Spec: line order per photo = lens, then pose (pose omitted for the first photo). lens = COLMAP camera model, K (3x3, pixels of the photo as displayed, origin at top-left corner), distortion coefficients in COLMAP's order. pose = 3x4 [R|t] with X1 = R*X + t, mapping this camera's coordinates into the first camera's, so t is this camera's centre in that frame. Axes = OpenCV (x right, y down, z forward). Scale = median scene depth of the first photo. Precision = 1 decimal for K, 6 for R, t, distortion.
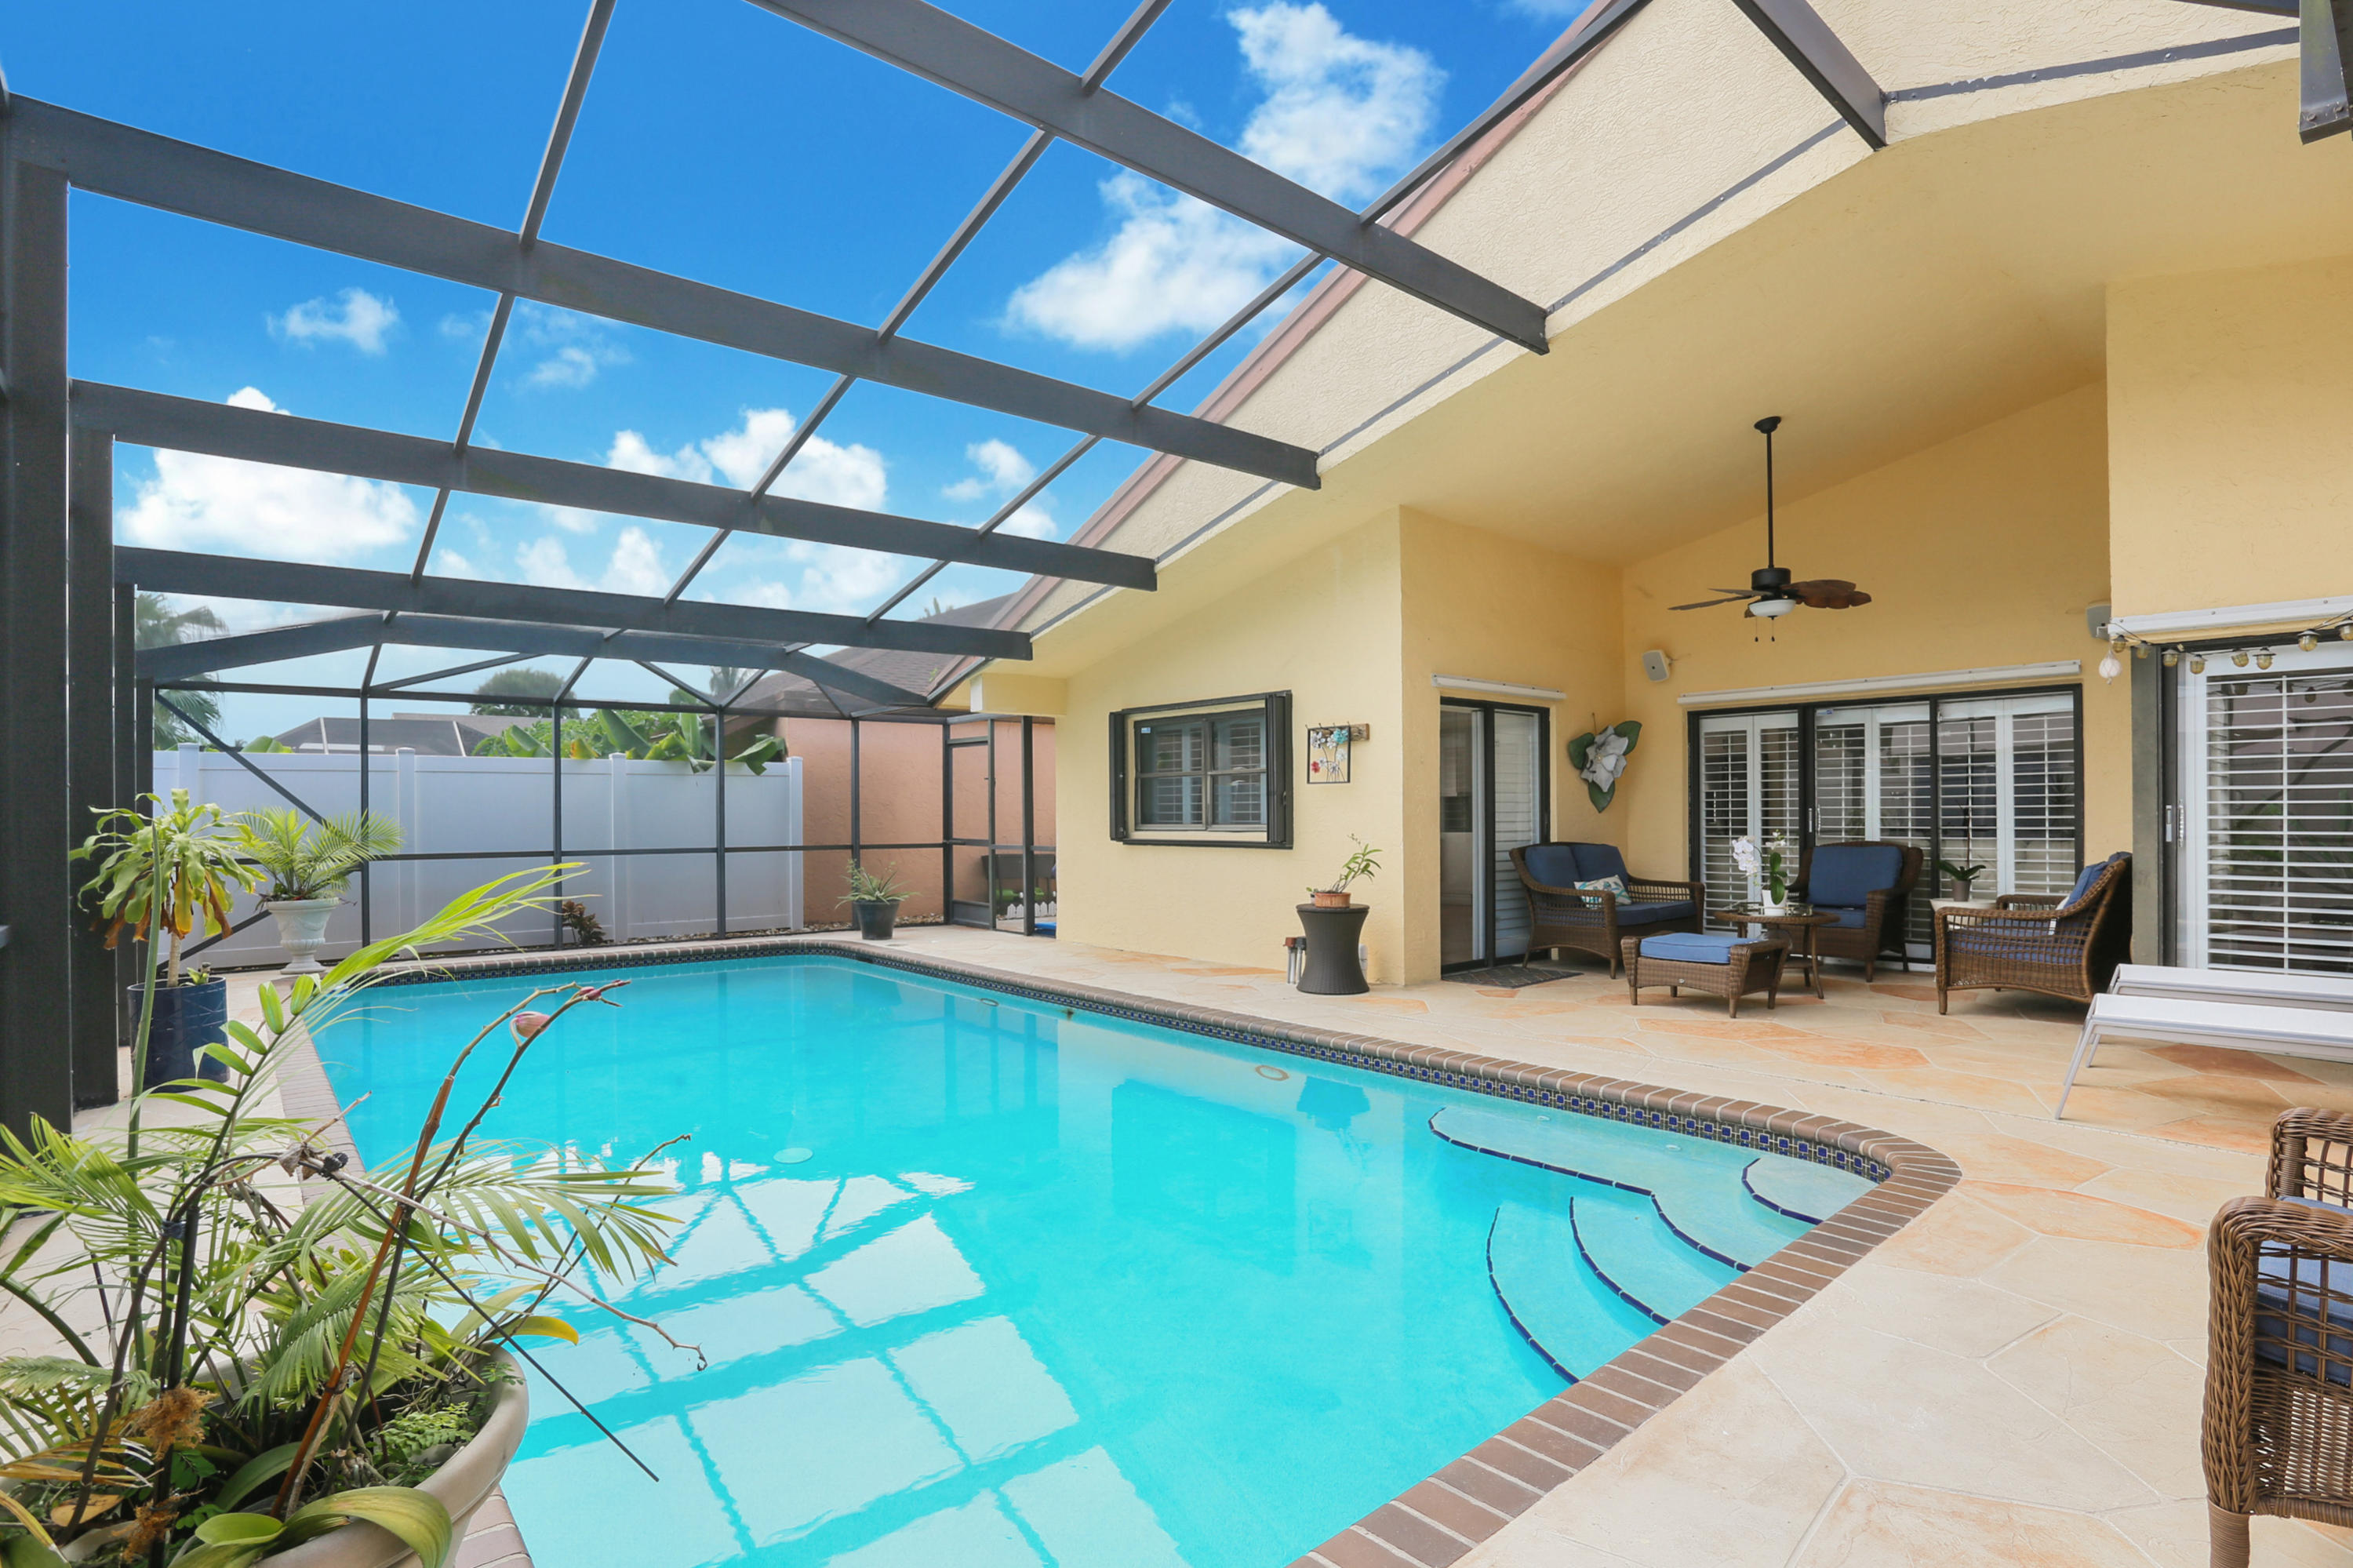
lens RADIAL K [[1151.5, 0, 1220.8], [0, 1151.5, 810.5], [0, 0, 1]] dist [-0.009872, 0.003765]
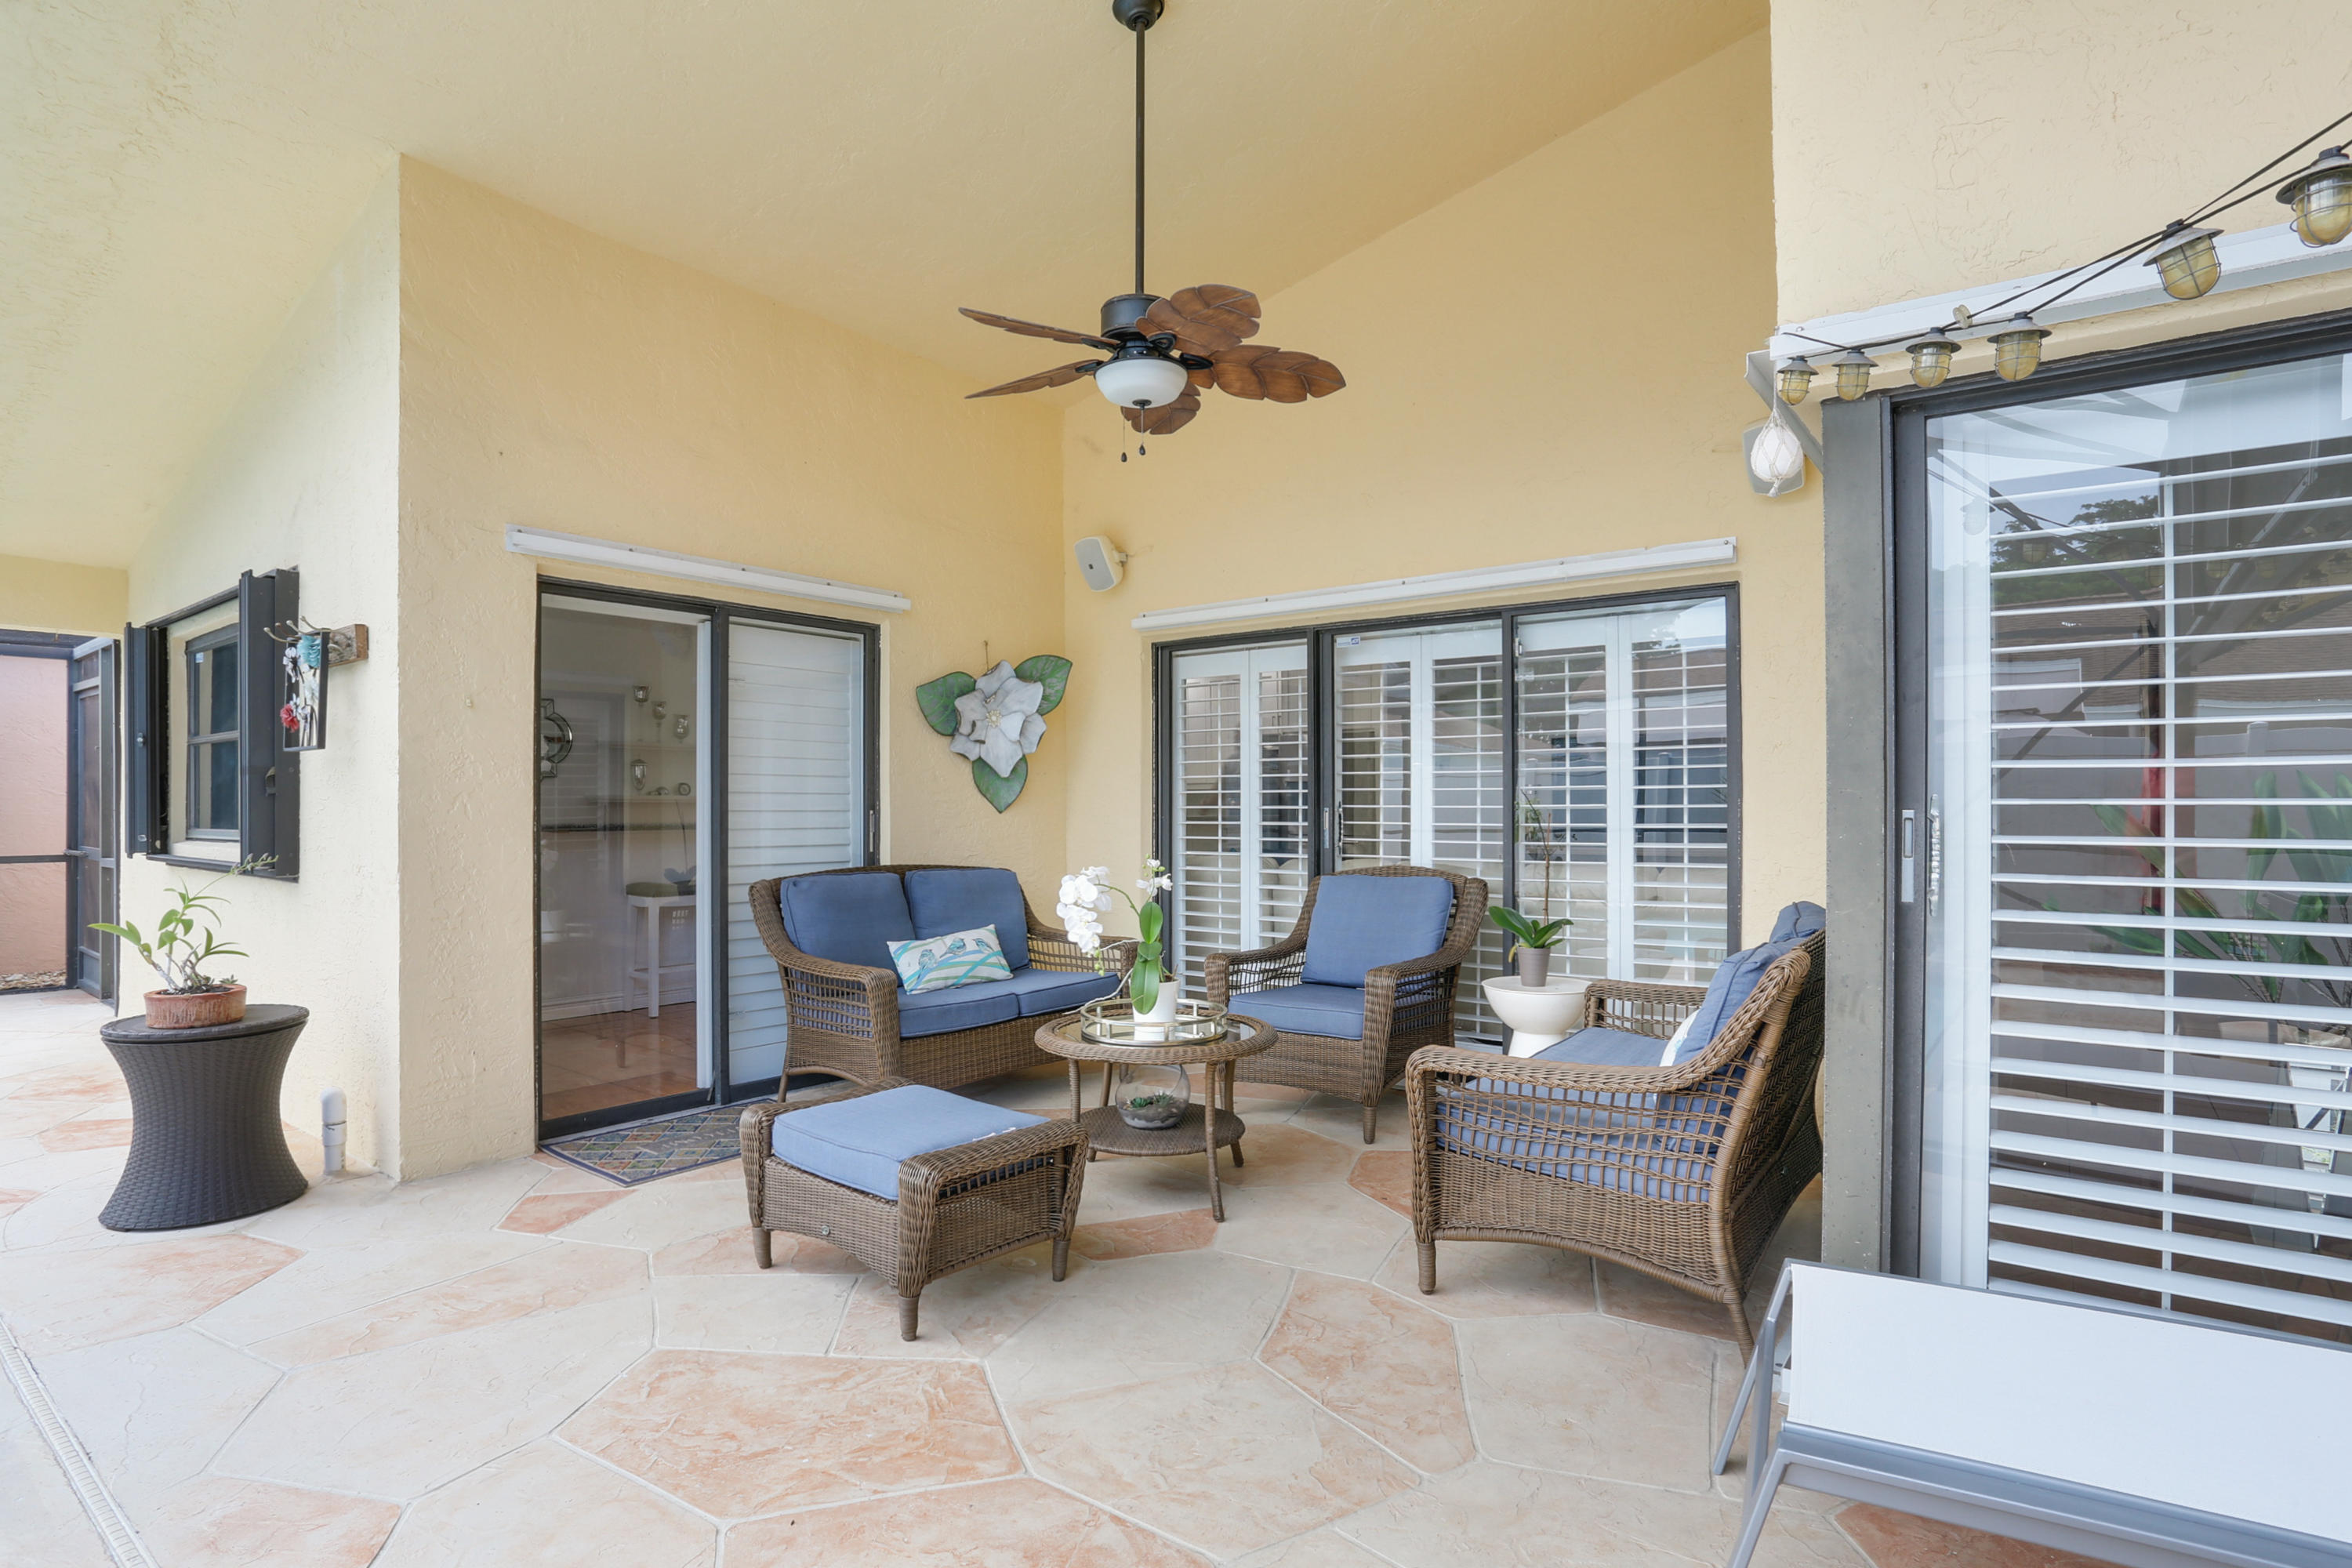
lens RADIAL K [[1151.0, 0, 1166.9], [0, 1151.0, 789.2], [0, 0, 1]] dist [-0.009872, 0.003765]
pose [[0.988592, 0.007295, 0.150444, 0.332246], [-0.005838, 0.999932, -0.010125, -0.004478], [-0.150508, 0.009132, 0.988567, 0.417583]]
